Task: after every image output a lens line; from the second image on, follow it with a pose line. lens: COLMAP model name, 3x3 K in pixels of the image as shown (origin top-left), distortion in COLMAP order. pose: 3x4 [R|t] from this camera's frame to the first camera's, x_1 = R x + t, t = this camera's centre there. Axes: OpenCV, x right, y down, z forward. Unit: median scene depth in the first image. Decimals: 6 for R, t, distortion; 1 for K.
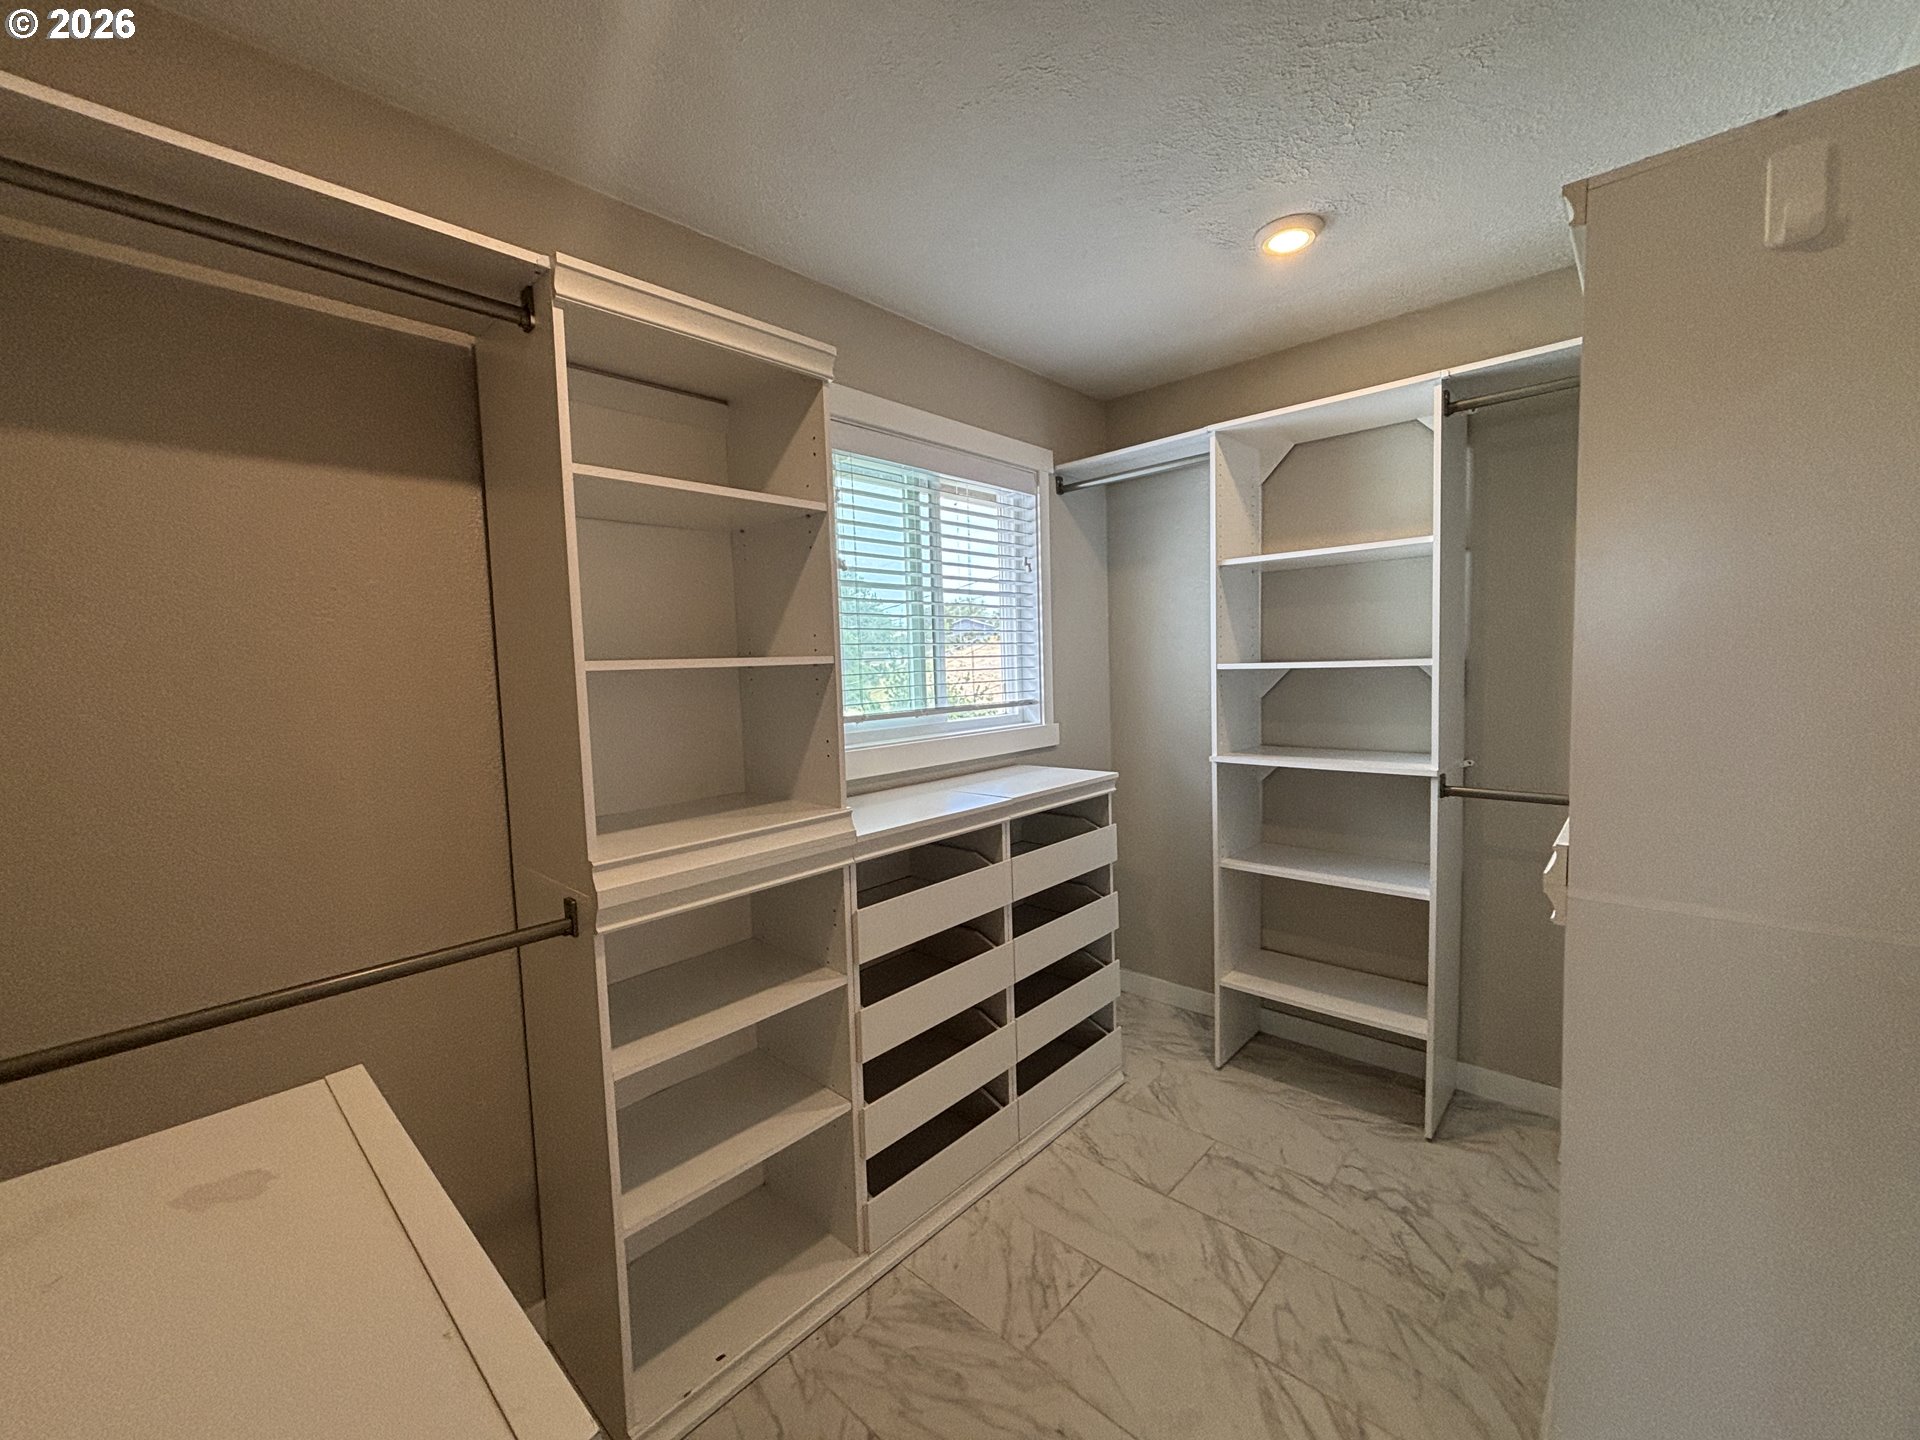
lens RADIAL K [[770.2, 0, 949.6], [0, 770.2, 712.2], [0, 0, 1]] dist [0.003624, -0.000994]
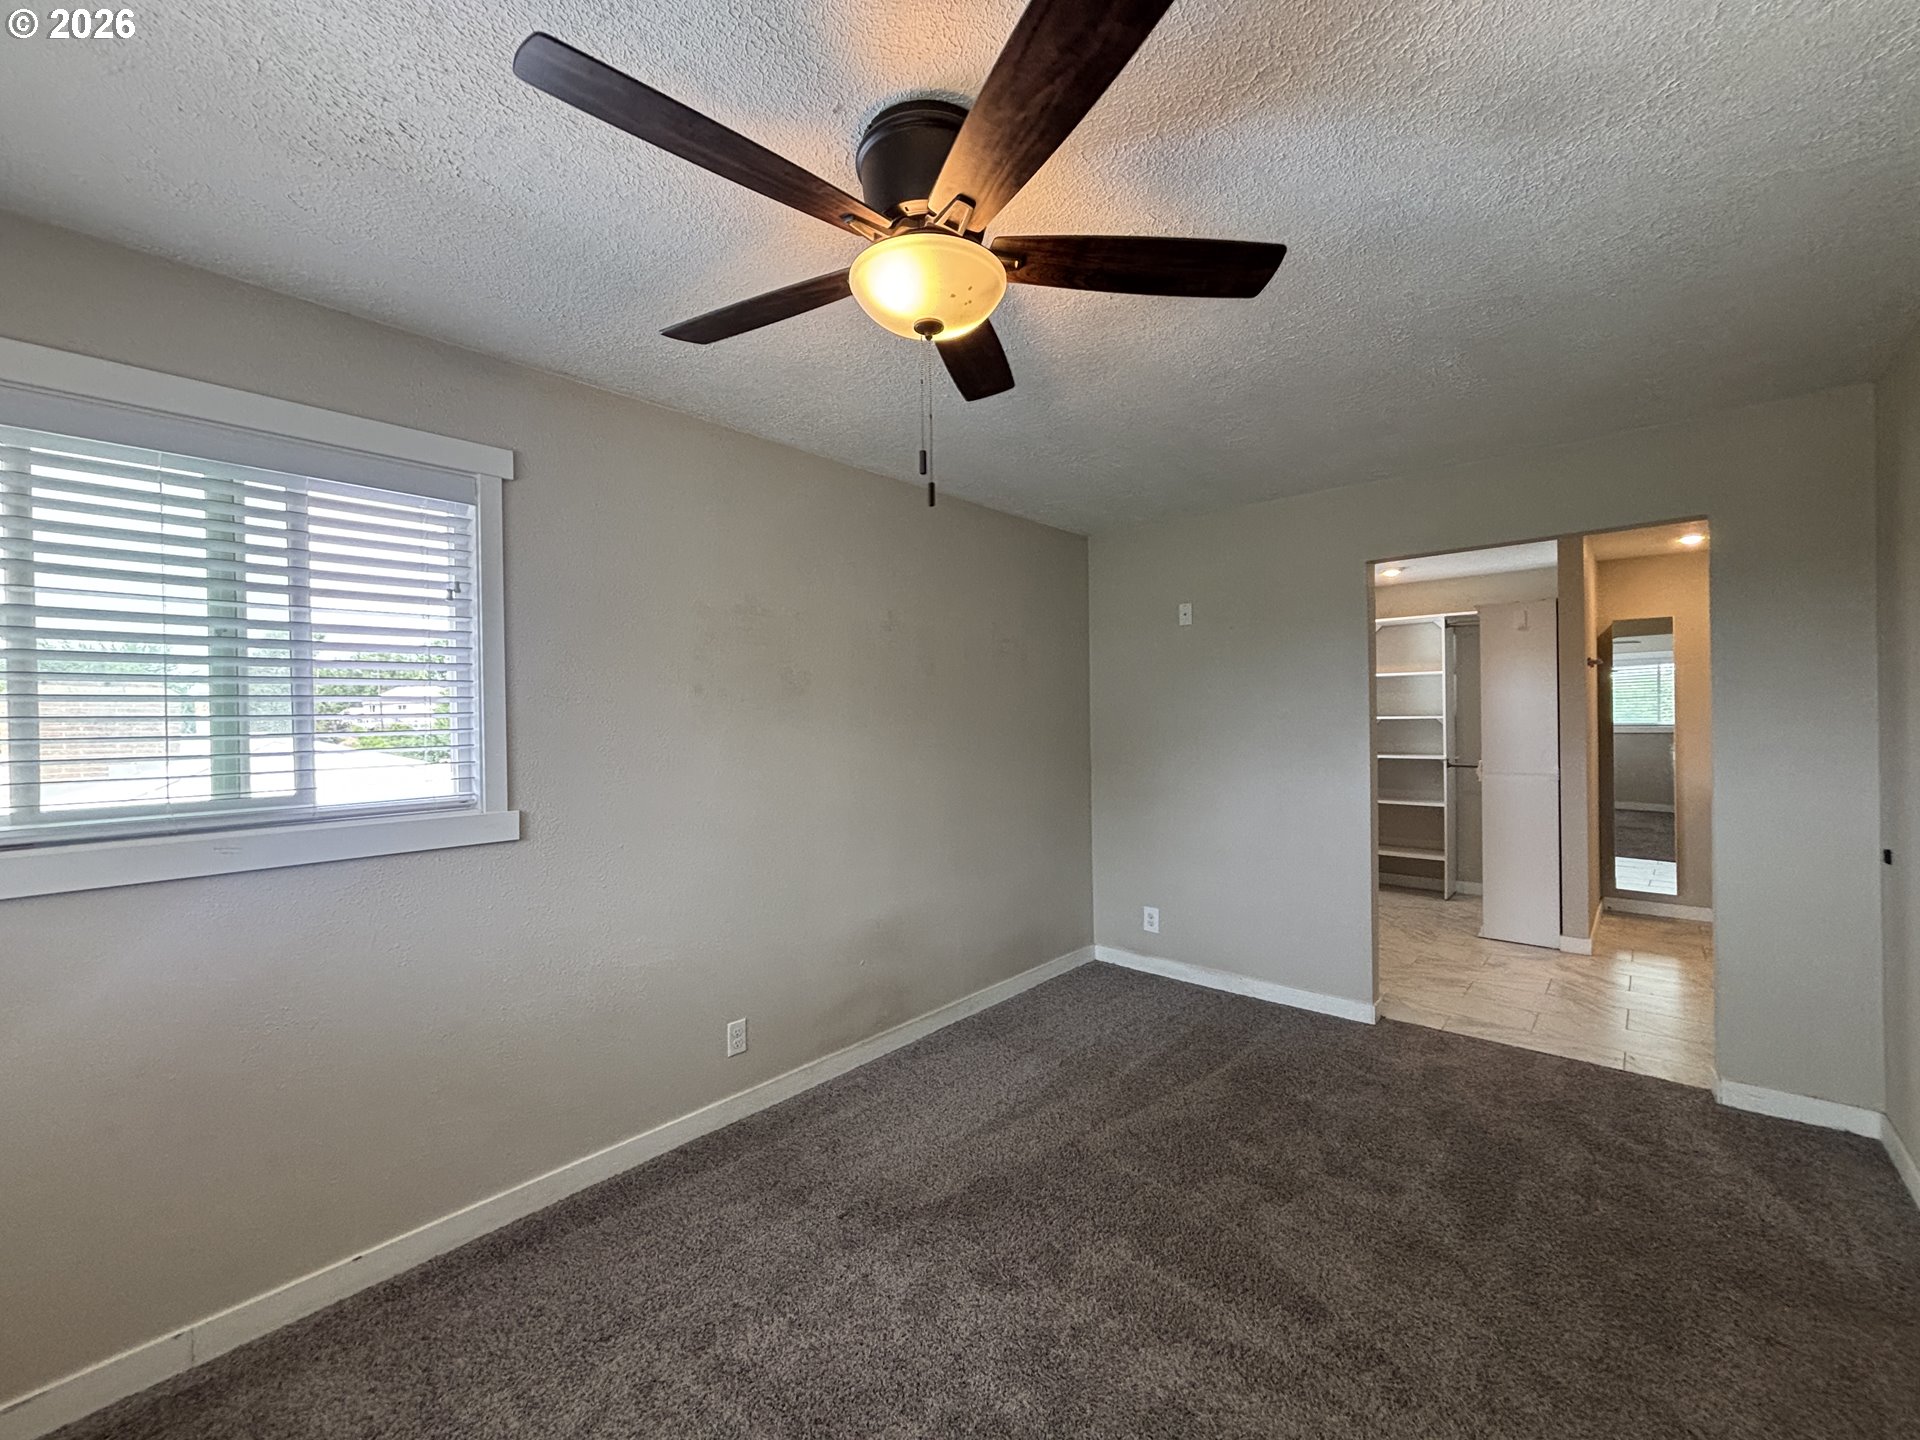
lens RADIAL K [[770.2, 0, 962.7], [0, 770.2, 716.2], [0, 0, 1]] dist [0.003624, -0.000994]
pose [[0.999858, 0.016756, 0.001861, -1.113227], [-0.016607, 0.997924, -0.062222, 0.134487], [-0.002900, 0.062183, 0.998061, -1.774422]]
